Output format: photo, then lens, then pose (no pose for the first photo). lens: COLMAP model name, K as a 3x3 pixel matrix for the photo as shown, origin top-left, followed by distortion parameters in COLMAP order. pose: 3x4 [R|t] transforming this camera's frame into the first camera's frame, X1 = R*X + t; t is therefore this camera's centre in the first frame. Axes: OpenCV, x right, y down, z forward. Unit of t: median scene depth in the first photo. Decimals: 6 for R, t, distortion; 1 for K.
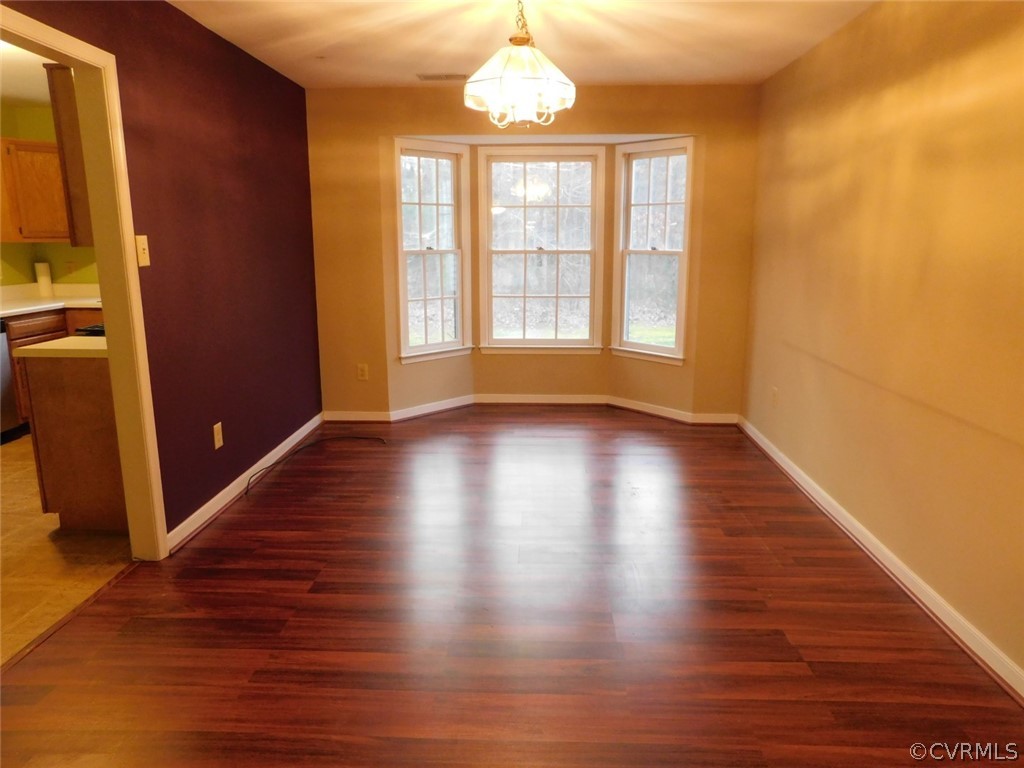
lens RADIAL K [[684.0, 0, 512.0], [0, 684.0, 384.0], [0, 0, 1]] dist [-0.005448, 0.001084]
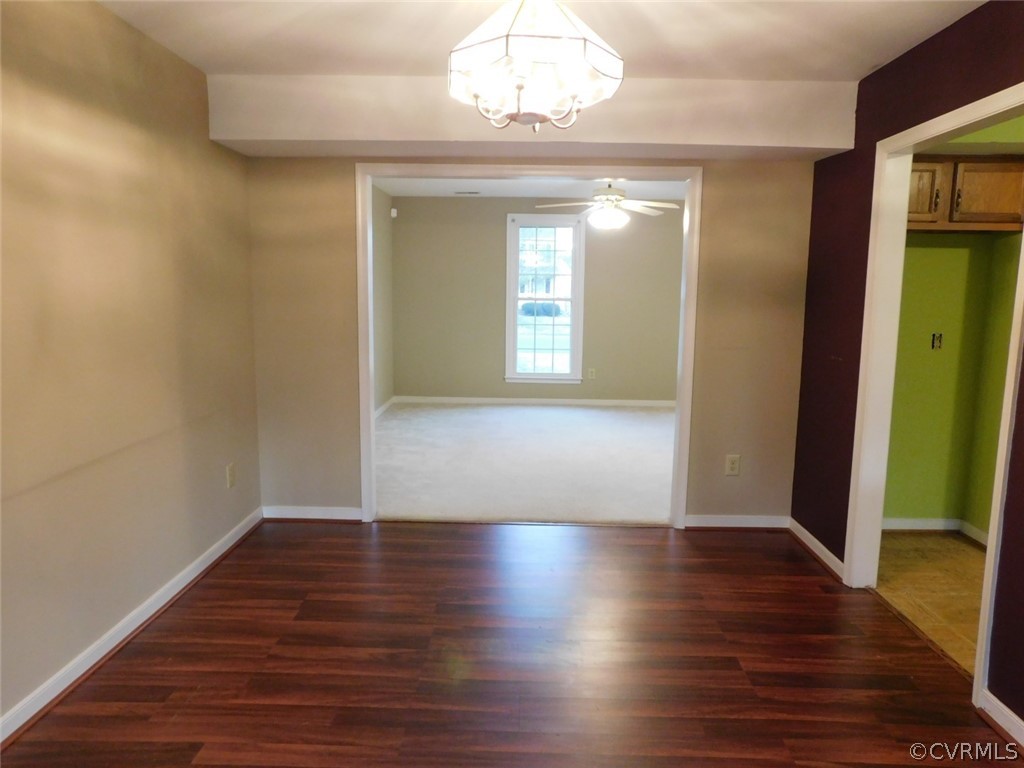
lens RADIAL K [[709.8, 0, 512.0], [0, 709.8, 384.0], [0, 0, 1]] dist [-0.003551, 0.050805]
pose [[-0.999698, -0.014384, -0.019915, 0.023182], [-0.020481, 0.935649, 0.352337, -0.214412], [0.013566, 0.352638, -0.935661, 0.940842]]
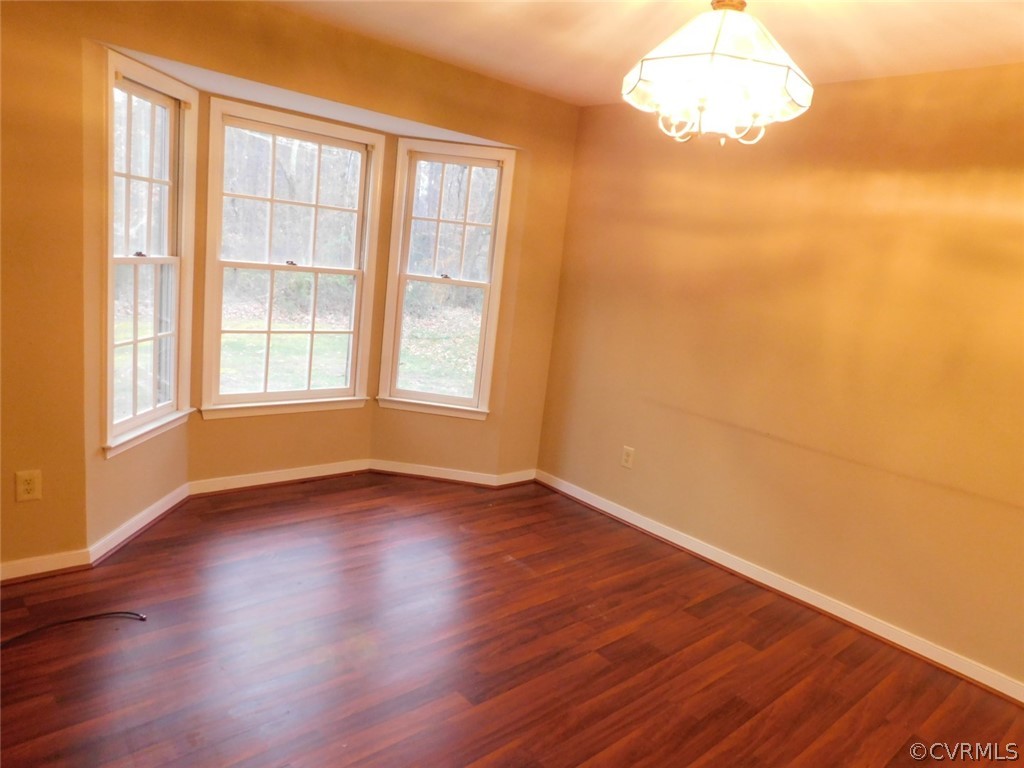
lens RADIAL K [[709.8, 0, 512.0], [0, 709.8, 384.0], [0, 0, 1]] dist [-0.003551, 0.050805]
pose [[0.716941, -0.050147, 0.695328, -0.327386], [0.035748, 0.998742, 0.035170, -0.099631], [-0.696217, -0.000358, 0.717831, 0.348842]]
